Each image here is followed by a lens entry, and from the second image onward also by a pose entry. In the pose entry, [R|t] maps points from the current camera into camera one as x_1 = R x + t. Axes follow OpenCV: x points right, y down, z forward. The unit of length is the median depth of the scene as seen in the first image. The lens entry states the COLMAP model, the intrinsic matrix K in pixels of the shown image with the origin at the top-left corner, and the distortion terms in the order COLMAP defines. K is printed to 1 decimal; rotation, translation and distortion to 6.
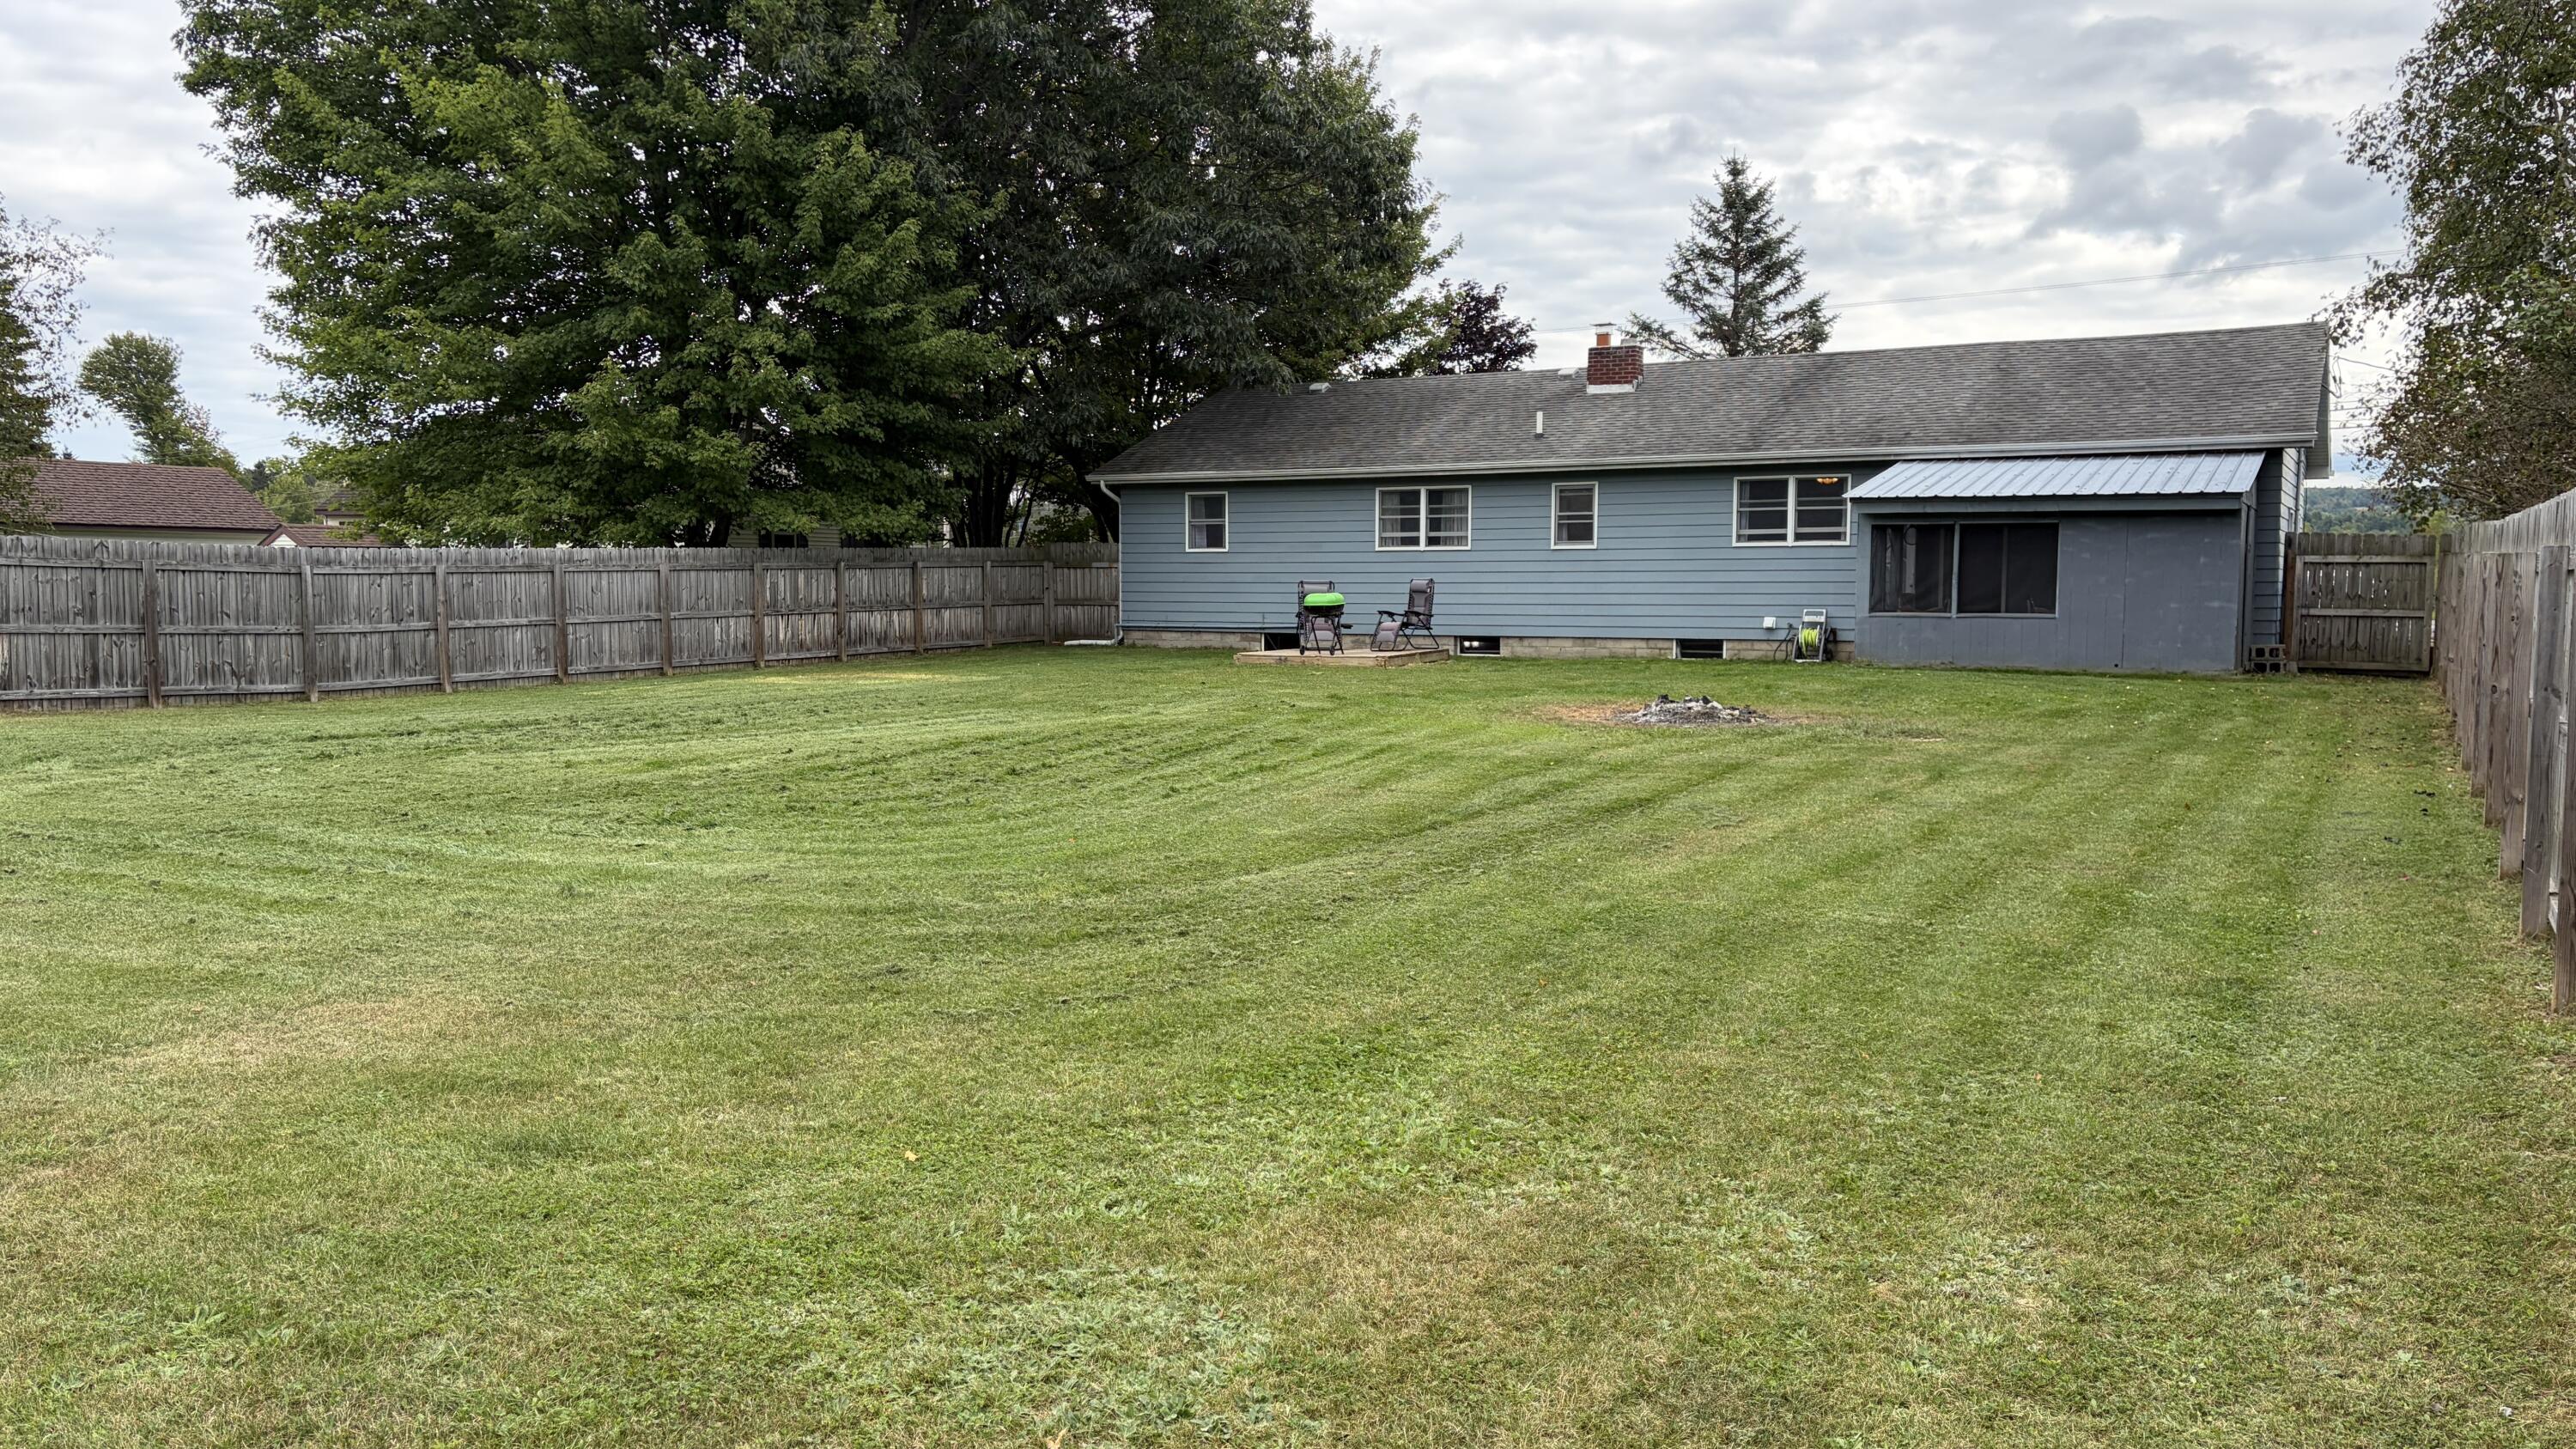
lens RADIAL K [[1931.7, 0, 1297.4], [0, 1931.7, 738.1], [0, 0, 1]] dist [0.074388, -0.001075]
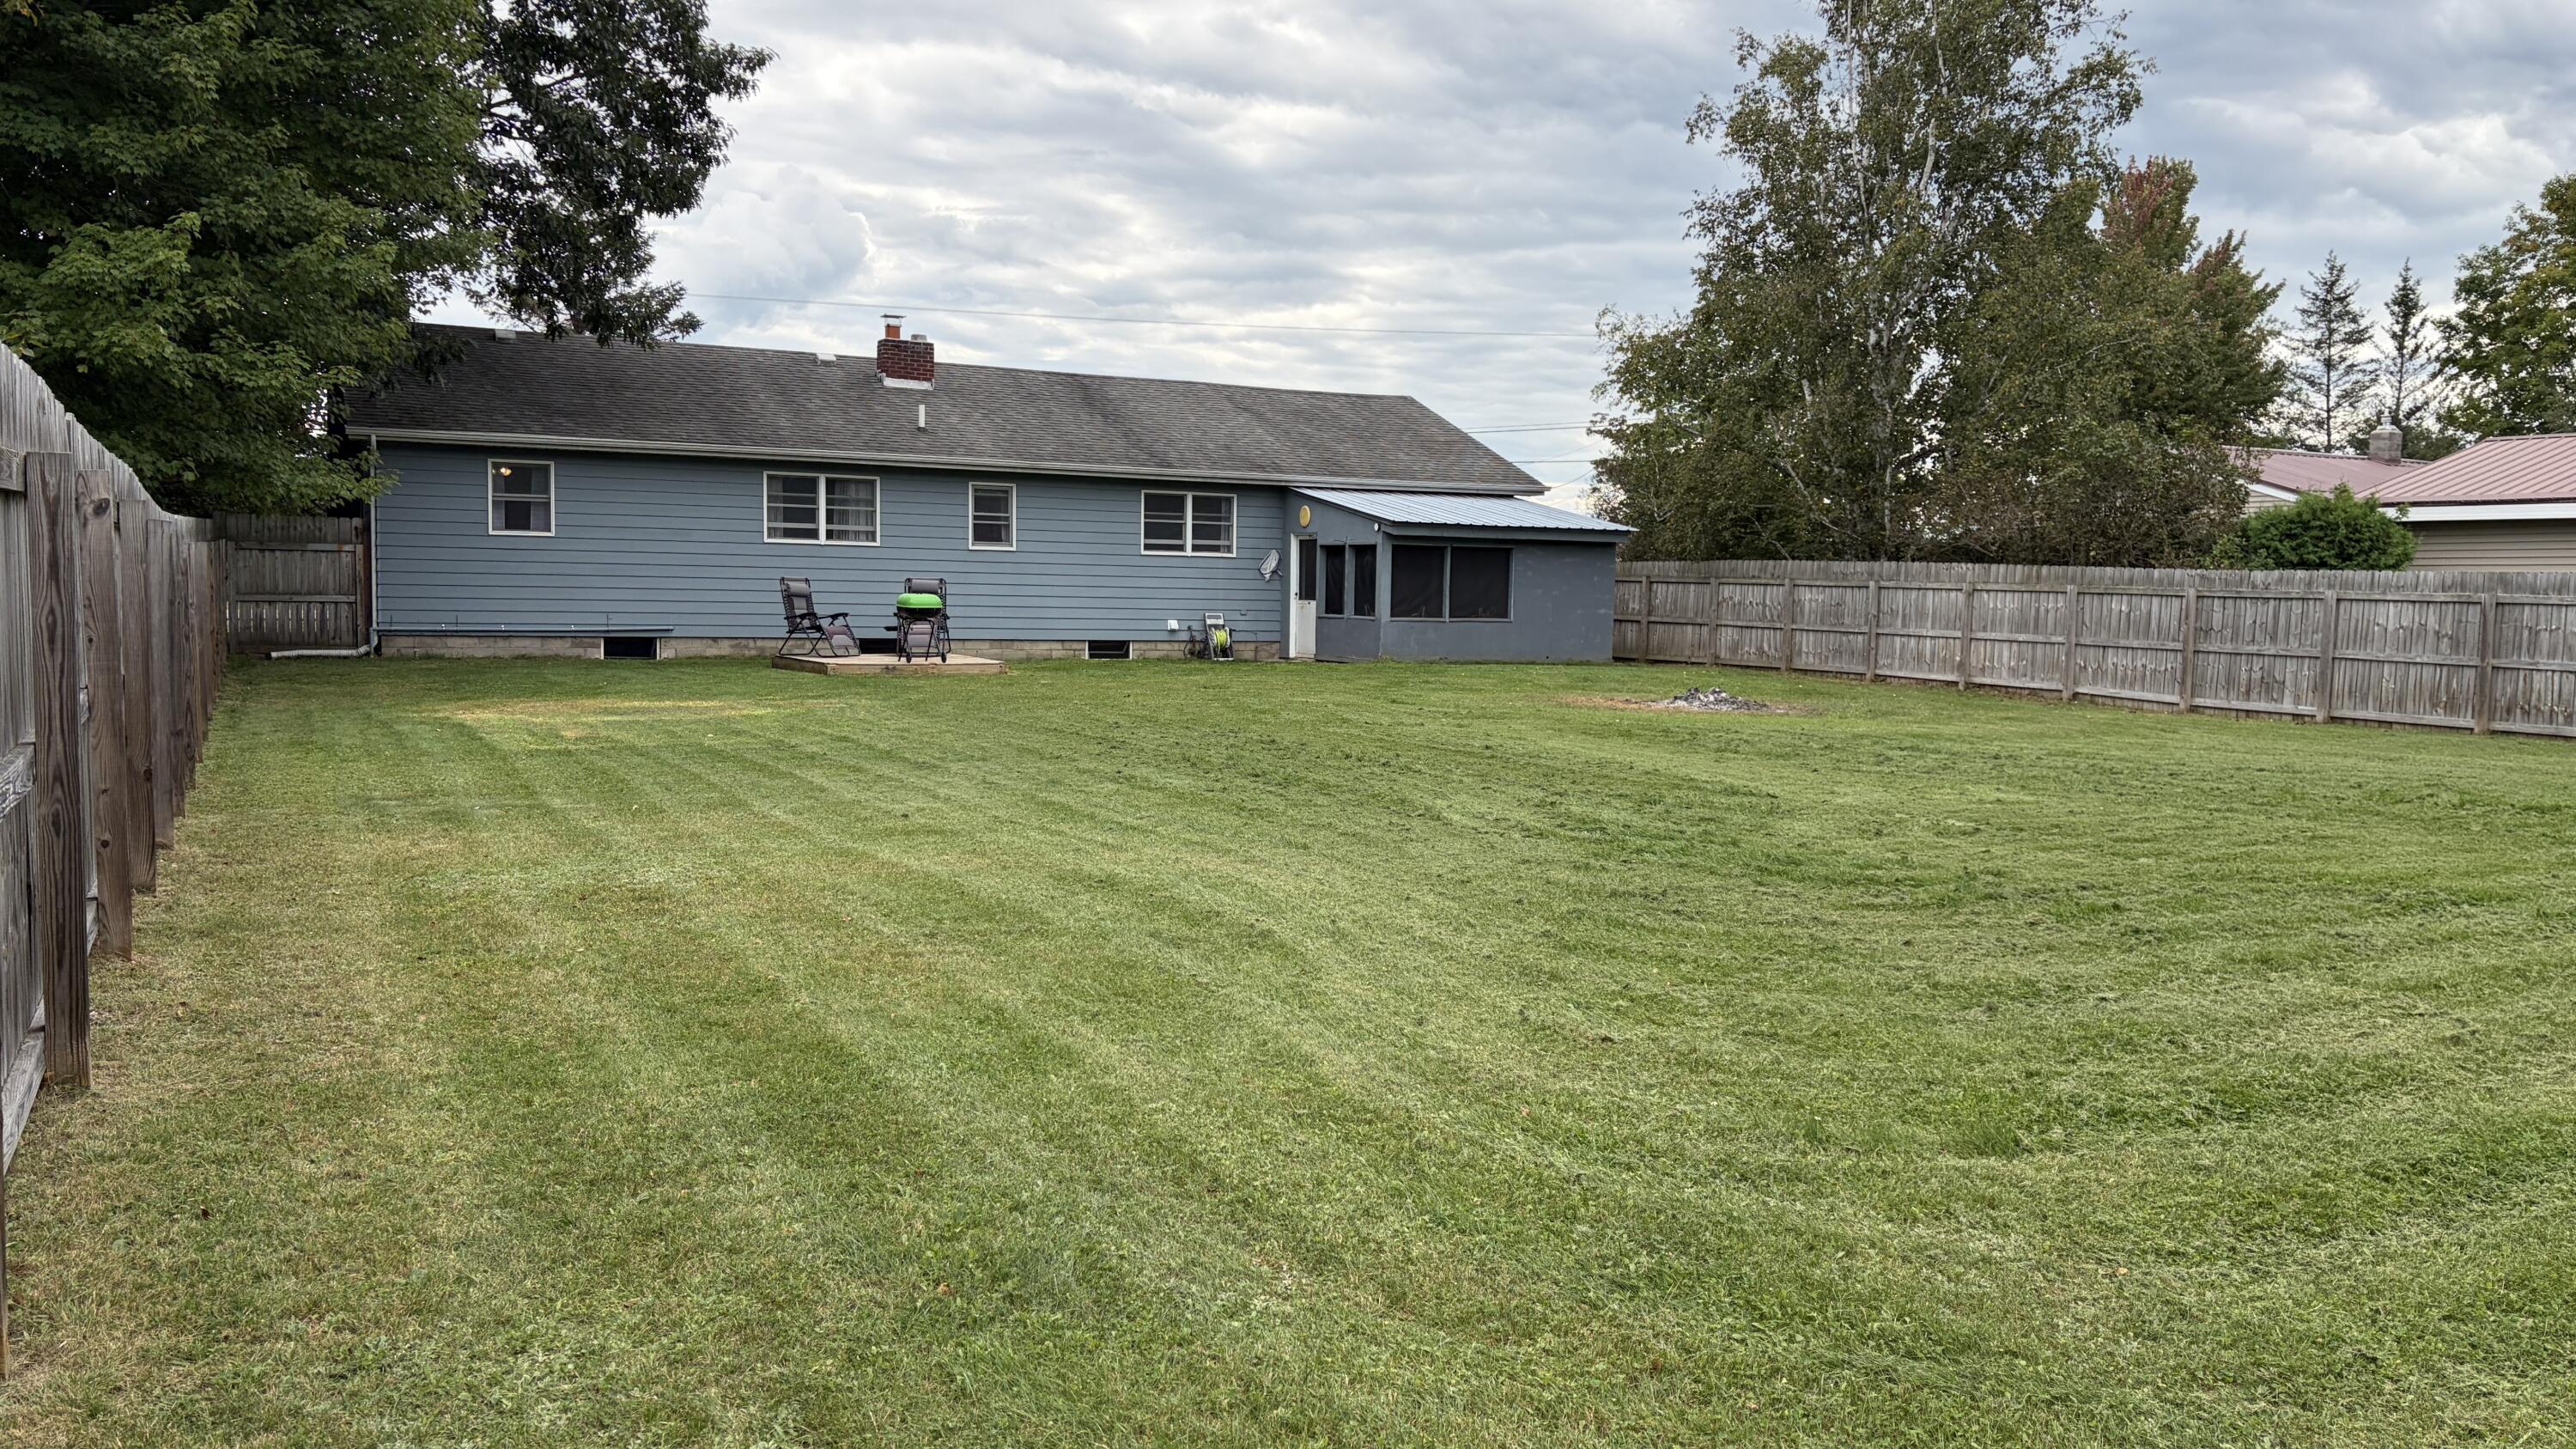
lens RADIAL K [[1931.7, 0, 1297.4], [0, 1931.7, 738.1], [0, 0, 1]] dist [0.074388, -0.001075]
pose [[0.495595, -0.054951, 0.866814, -0.643498], [0.051933, 0.998086, 0.033580, -0.027249], [-0.867000, 0.028375, 0.497500, 0.378019]]
